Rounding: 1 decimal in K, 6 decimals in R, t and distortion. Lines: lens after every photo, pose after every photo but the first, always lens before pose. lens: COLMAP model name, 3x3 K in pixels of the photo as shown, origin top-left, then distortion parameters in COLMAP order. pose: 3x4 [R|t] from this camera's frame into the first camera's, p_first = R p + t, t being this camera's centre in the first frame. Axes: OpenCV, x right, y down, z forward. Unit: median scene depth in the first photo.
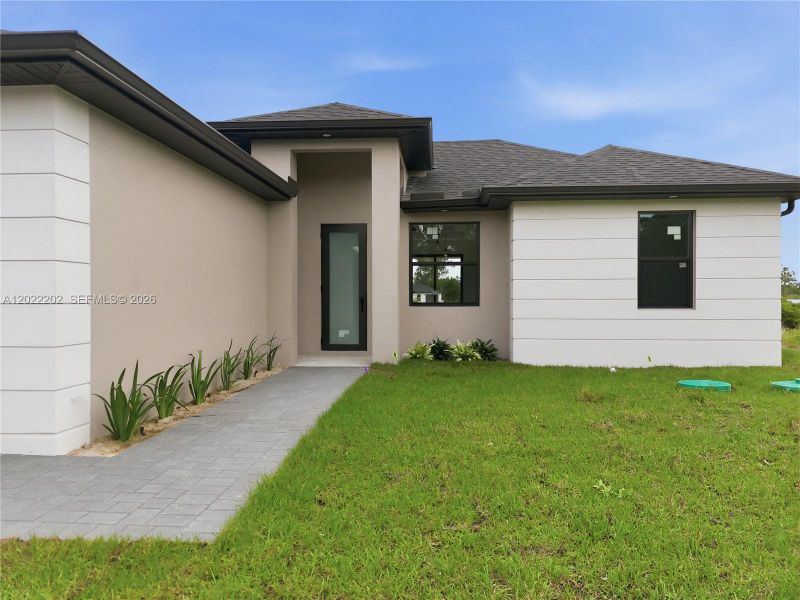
lens RADIAL K [[596.1, 0, 400.0], [0, 596.1, 300.0], [0, 0, 1]] dist [0.048875, 0.001618]
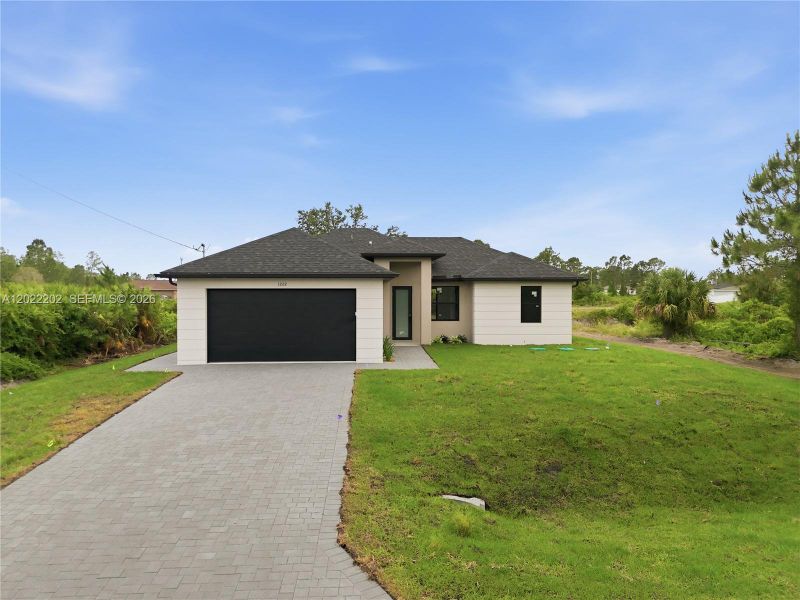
lens RADIAL K [[602.5, 0, 400.0], [0, 602.5, 300.0], [0, 0, 1]] dist [0.134505, -0.192829]
pose [[0.990799, -0.000473, 0.135343, -0.480793], [-0.001083, 0.999934, 0.011426, -0.113502], [-0.135339, -0.011468, 0.990733, -1.533601]]
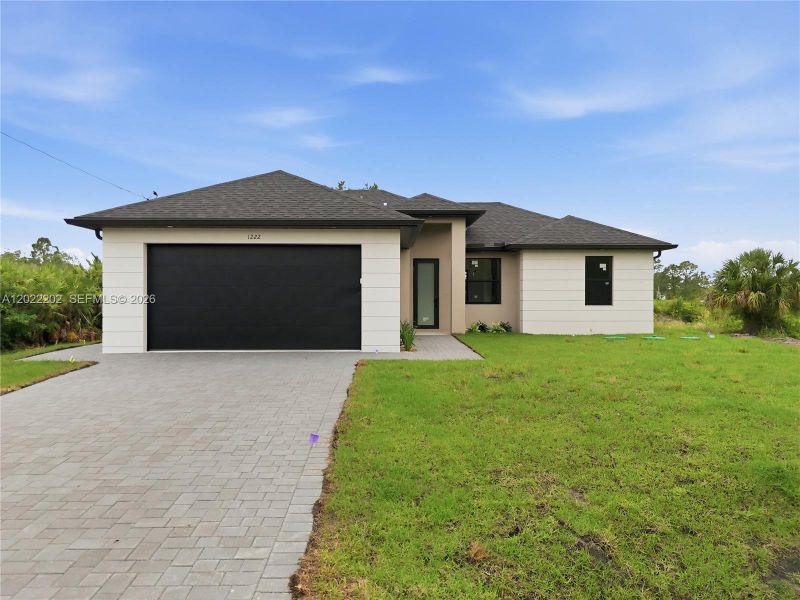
lens RADIAL K [[602.5, 0, 400.0], [0, 602.5, 300.0], [0, 0, 1]] dist [0.134505, -0.192829]
pose [[0.994624, 0.002179, 0.103534, -0.408925], [-0.002048, 0.999997, -0.001372, 0.000627], [-0.103536, 0.001152, 0.994625, -0.910434]]
